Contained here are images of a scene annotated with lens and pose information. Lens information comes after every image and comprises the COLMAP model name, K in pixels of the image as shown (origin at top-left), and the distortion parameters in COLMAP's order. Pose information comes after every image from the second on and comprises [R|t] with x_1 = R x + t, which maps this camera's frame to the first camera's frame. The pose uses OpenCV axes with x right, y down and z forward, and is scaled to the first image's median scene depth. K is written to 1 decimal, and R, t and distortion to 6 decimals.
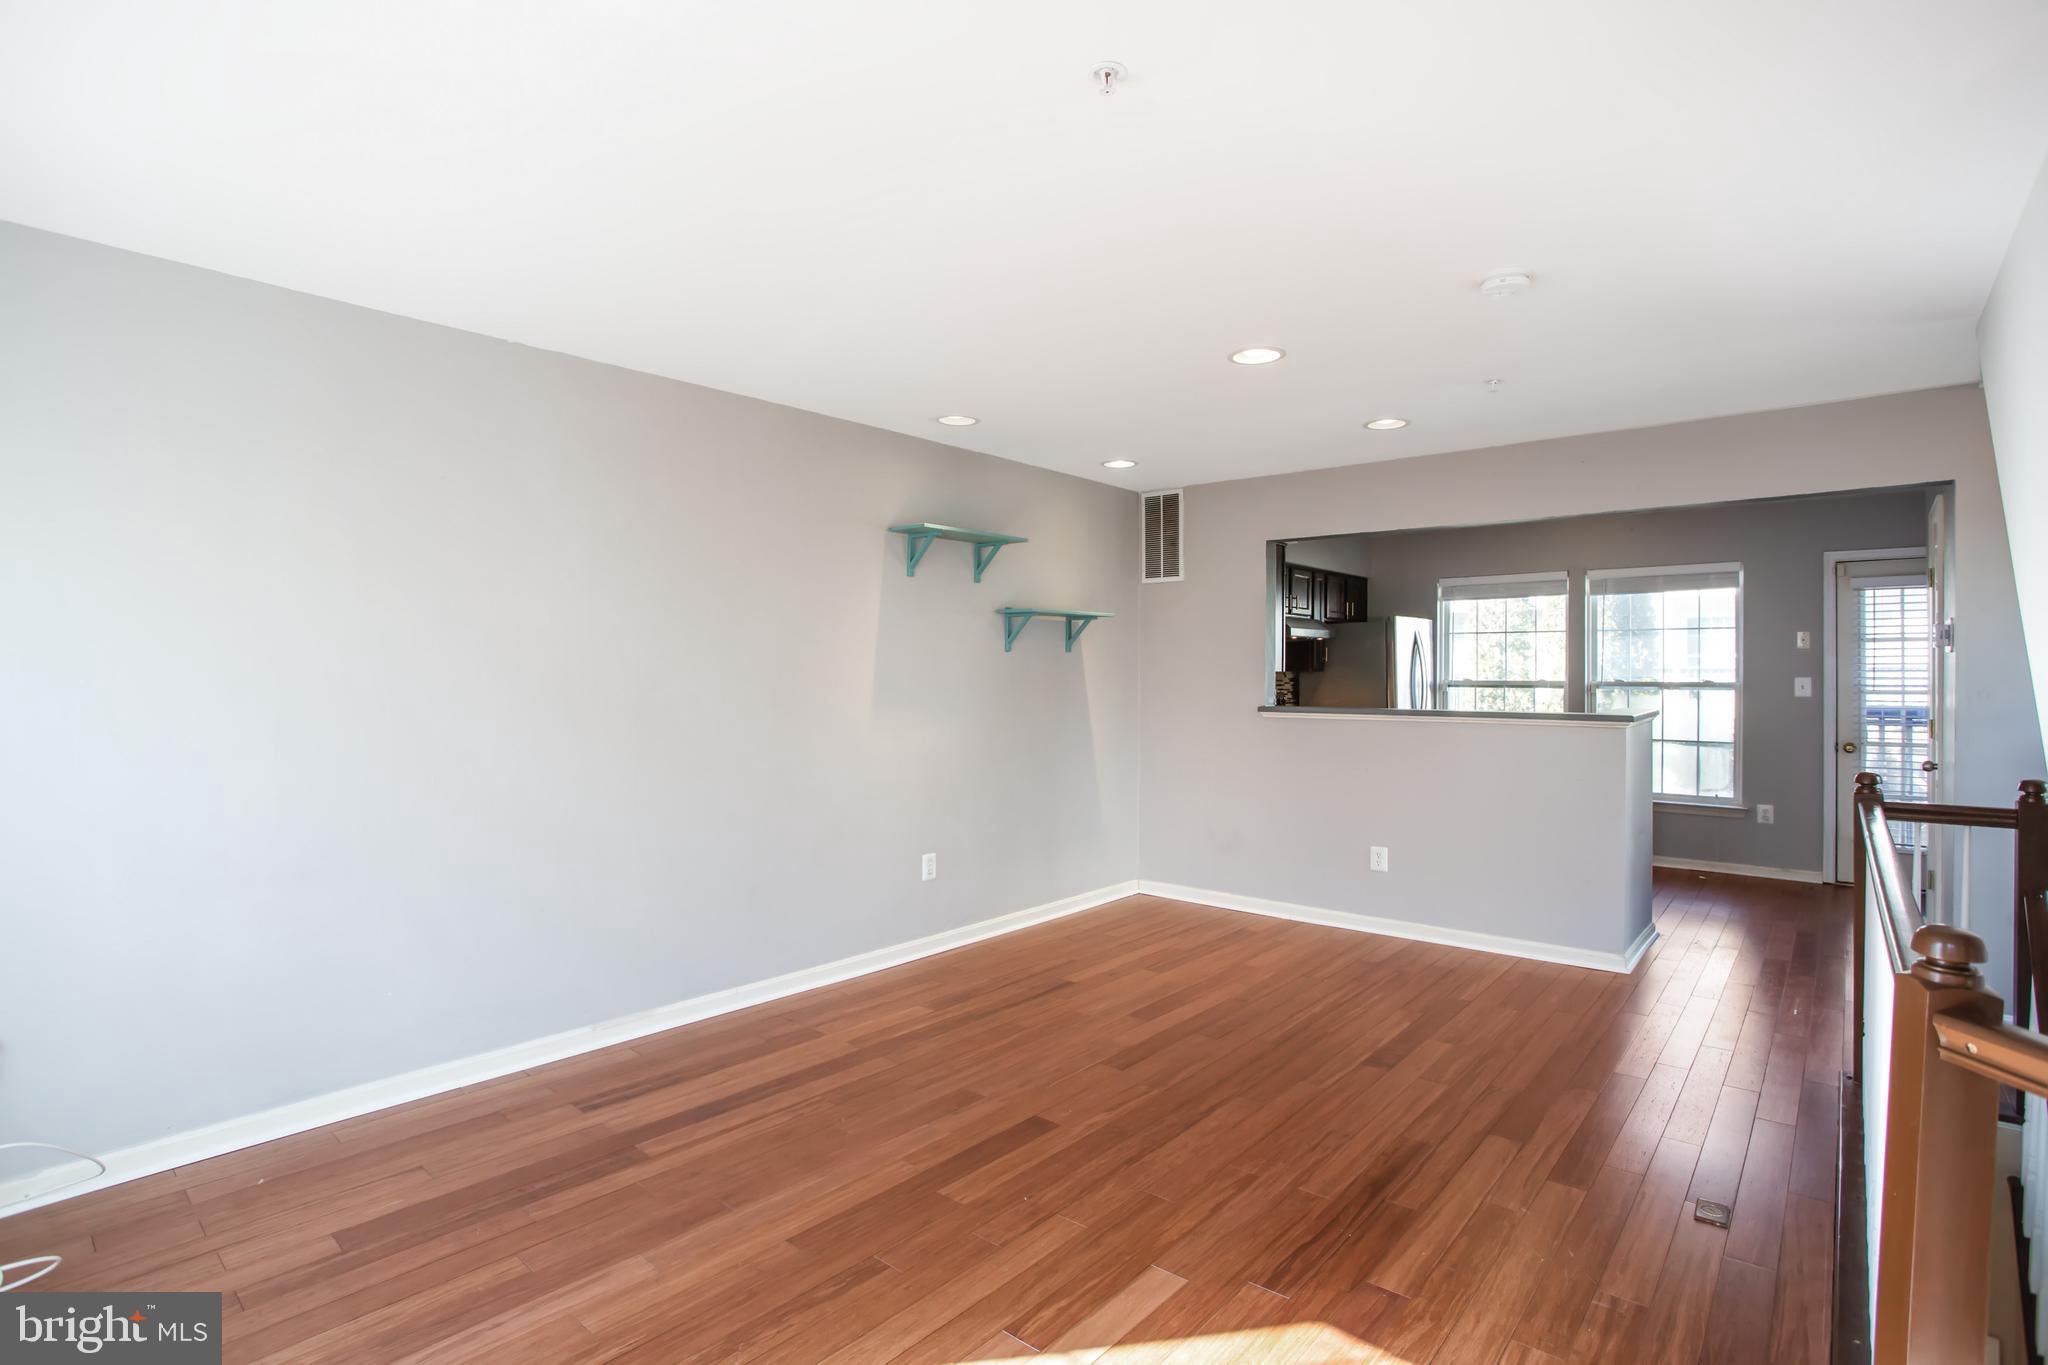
lens RADIAL K [[999.5, 0, 1016.9], [0, 999.5, 669.6], [0, 0, 1]] dist [-0.079183, 0.037703]
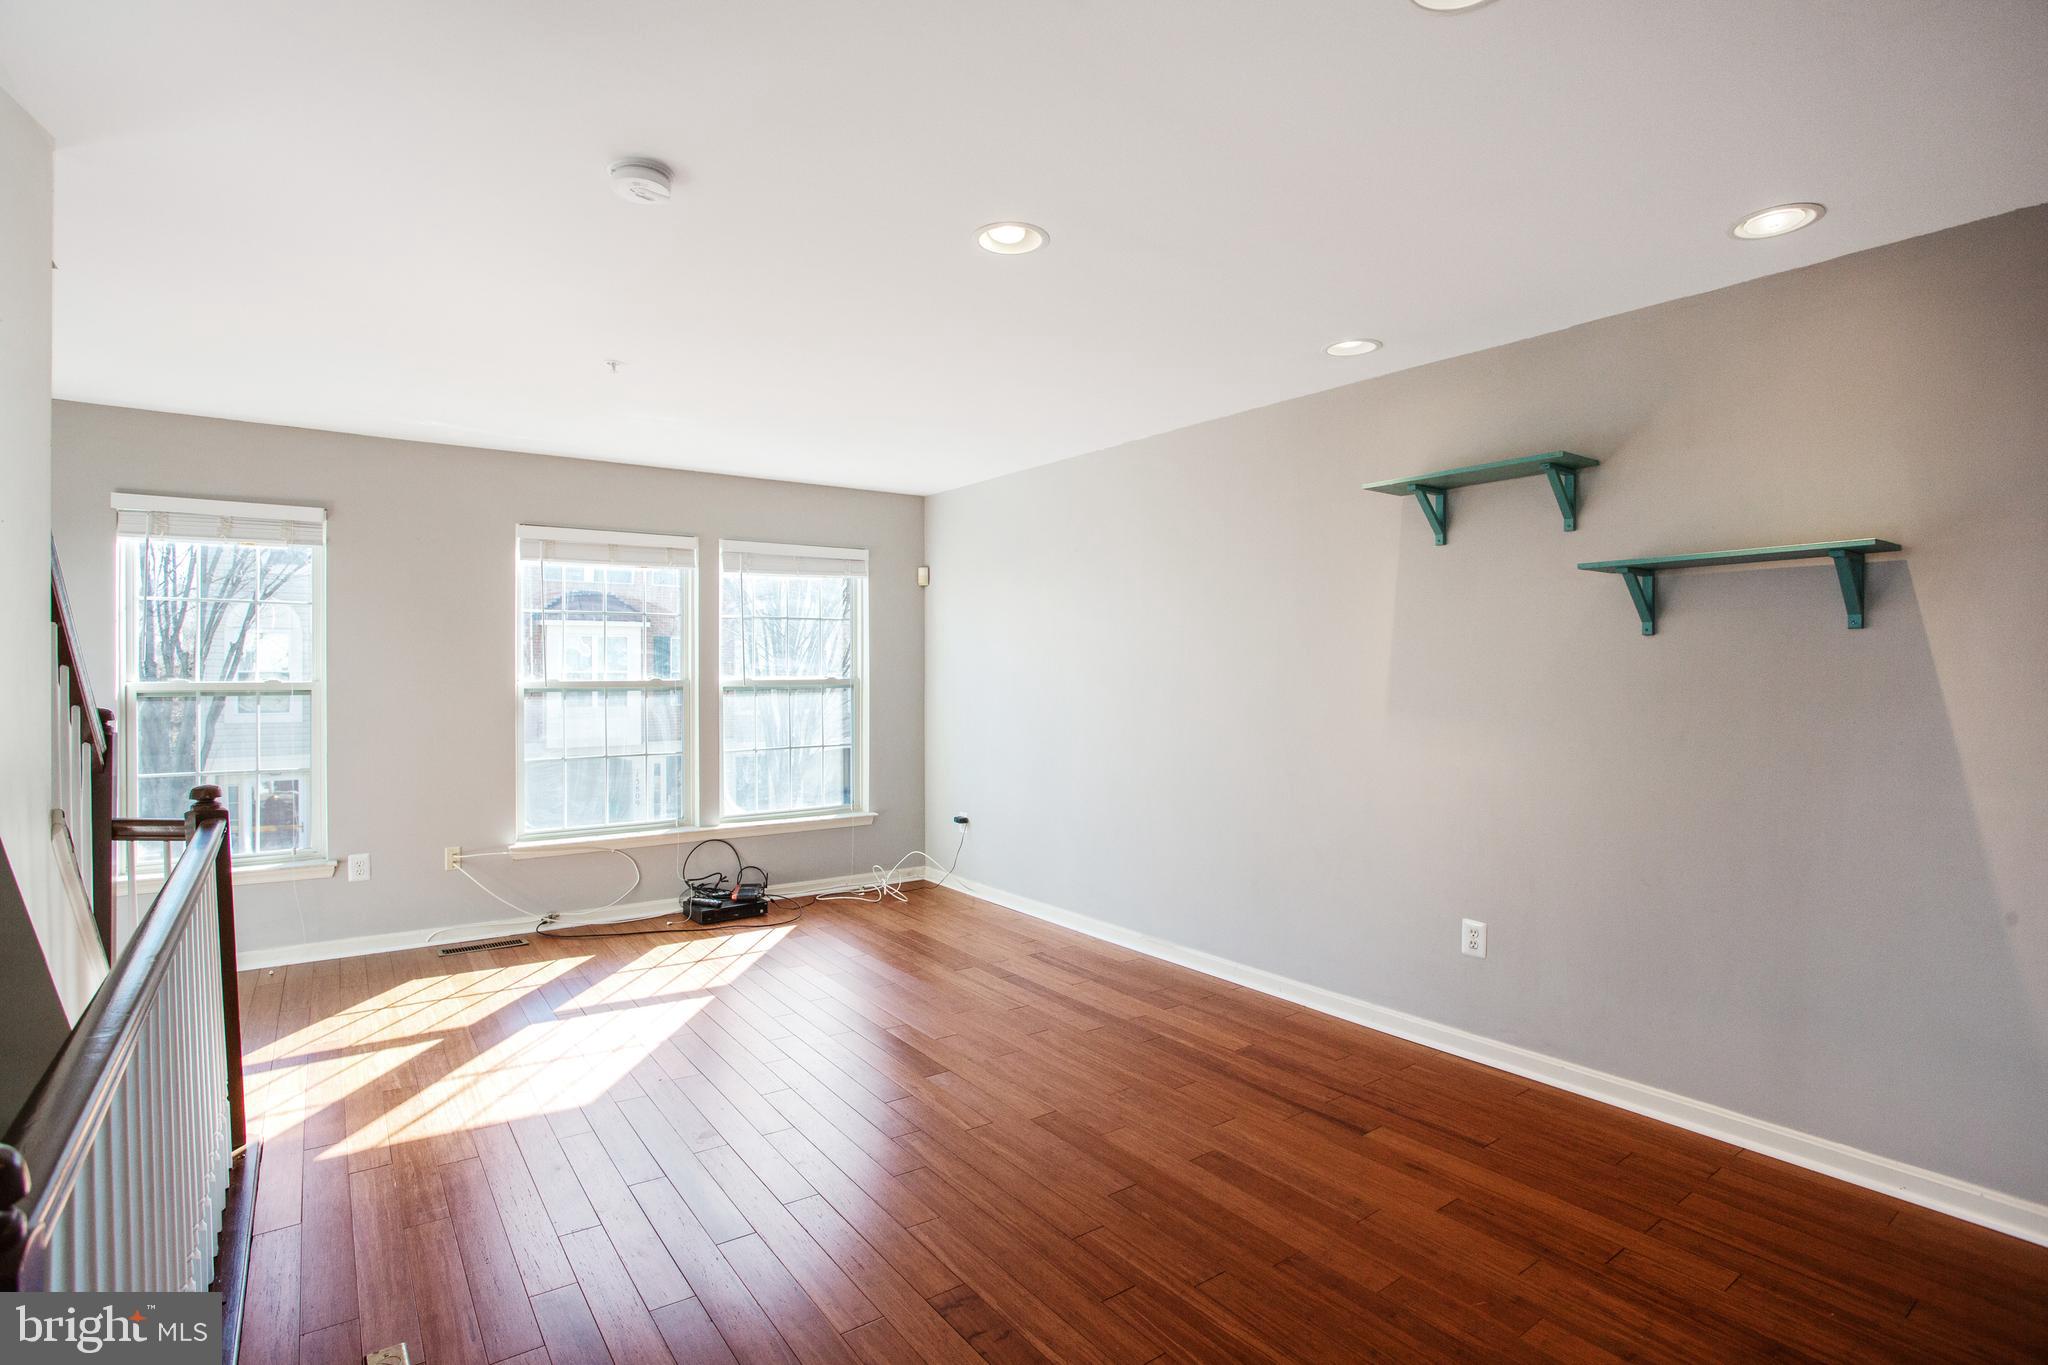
lens RADIAL K [[992.2, 0, 1017.3], [0, 992.2, 673.7], [0, 0, 1]] dist [-0.079279, 0.037672]
pose [[-0.227127, -0.000789, -0.973865, 0.668116], [-0.000463, 1.000000, -0.000702, 0.004929], [0.973865, 0.000291, -0.227128, 0.823077]]
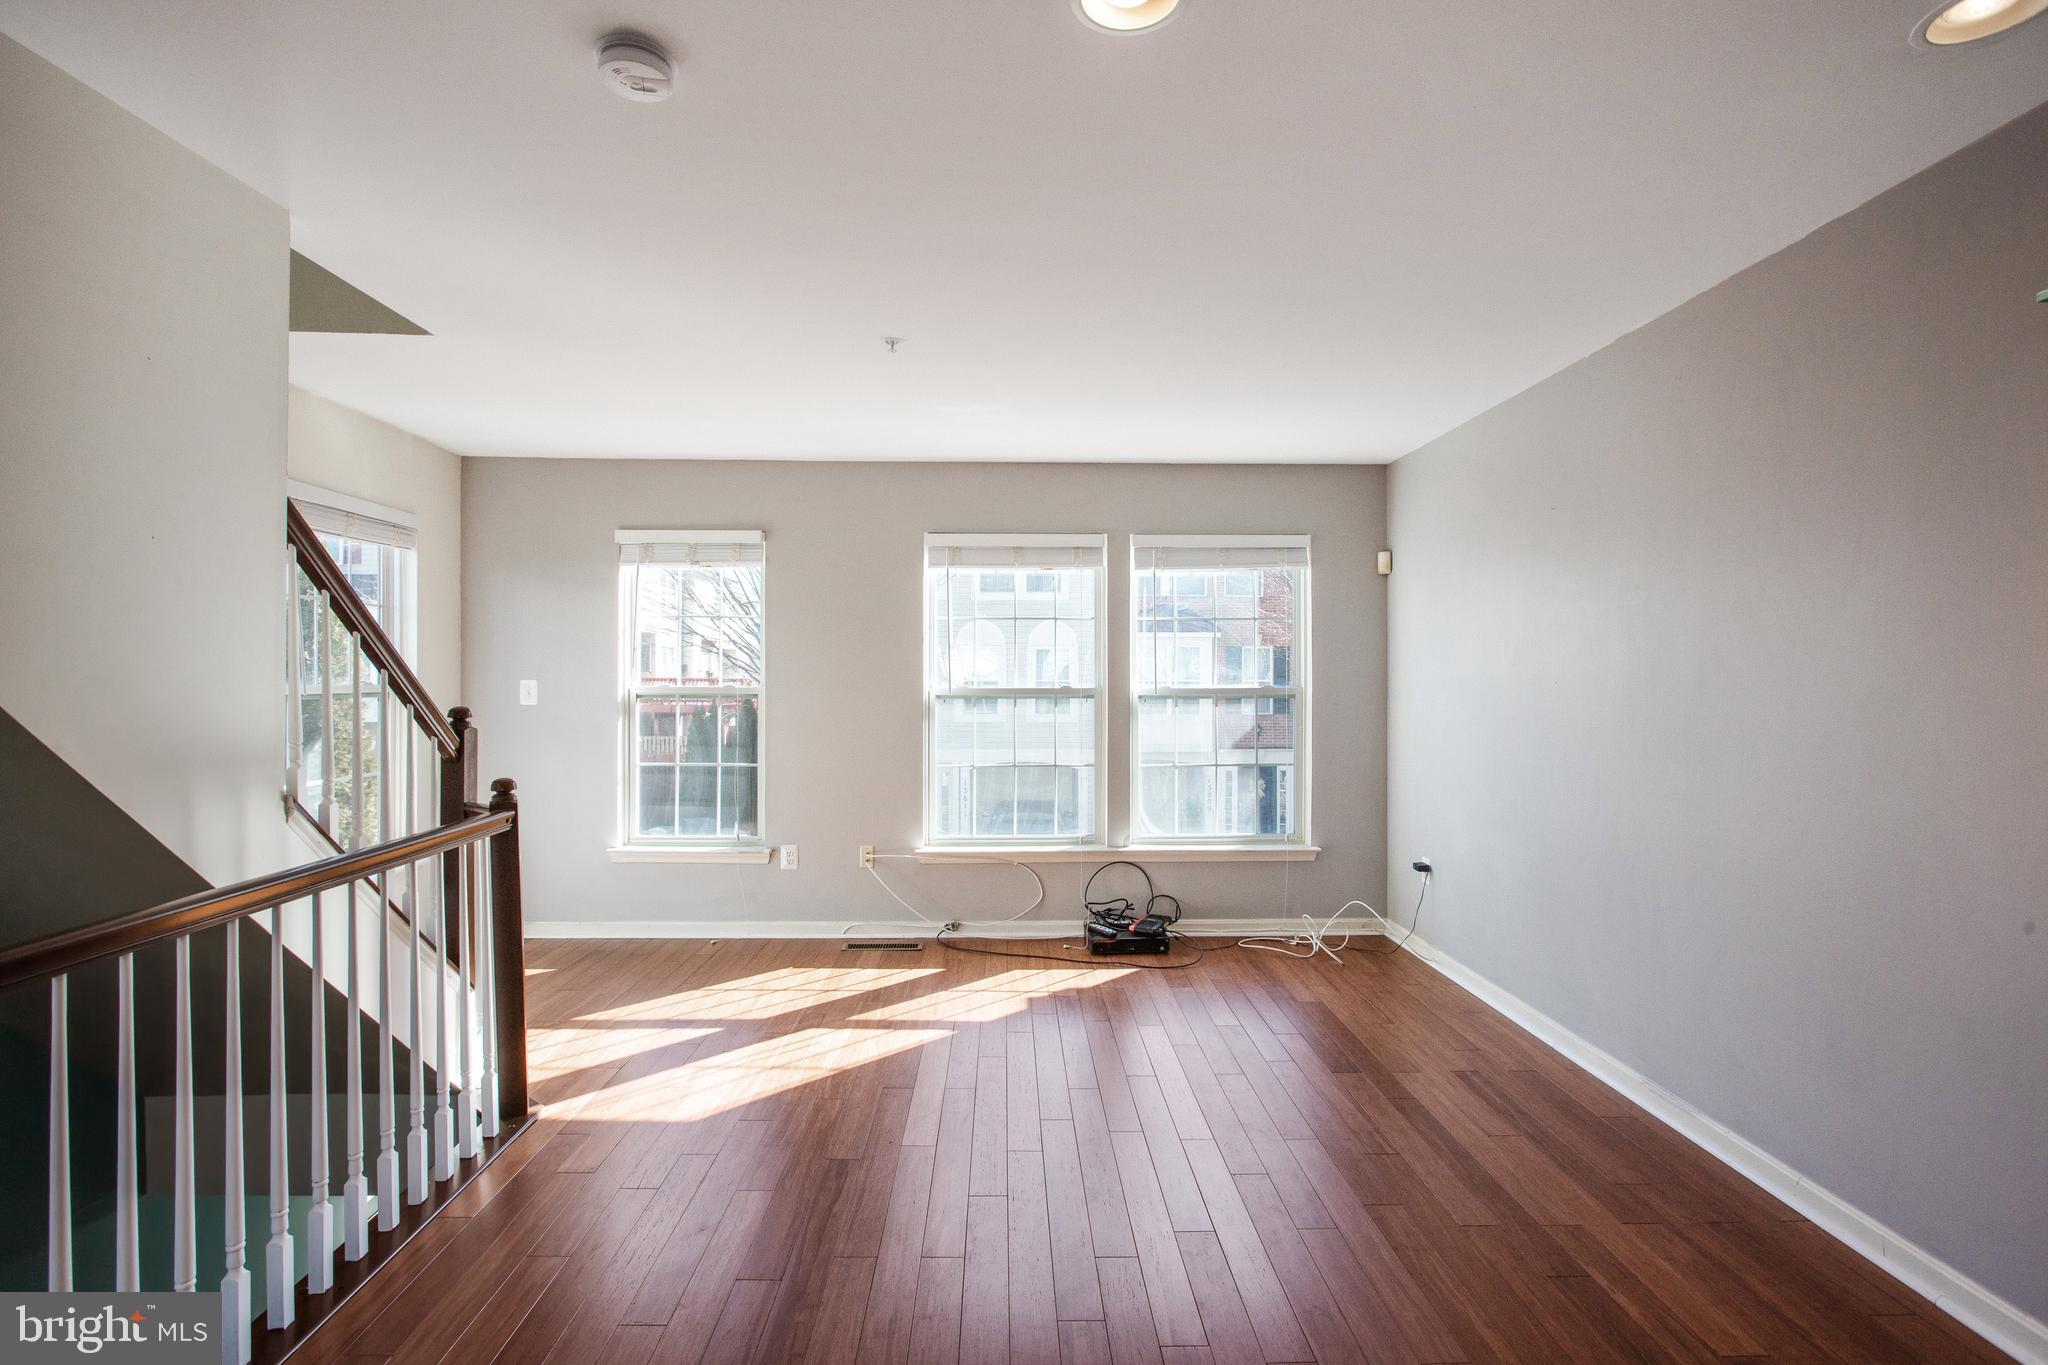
lens RADIAL K [[970.2, 0, 1019.4], [0, 970.2, 678.7], [0, 0, 1]] dist [-0.025632, 0.009488]
pose [[-0.742757, -0.006089, -0.669533, 0.409054], [-0.004857, 0.999981, -0.003707, 0.006413], [0.669543, 0.000499, -0.742773, 0.914471]]
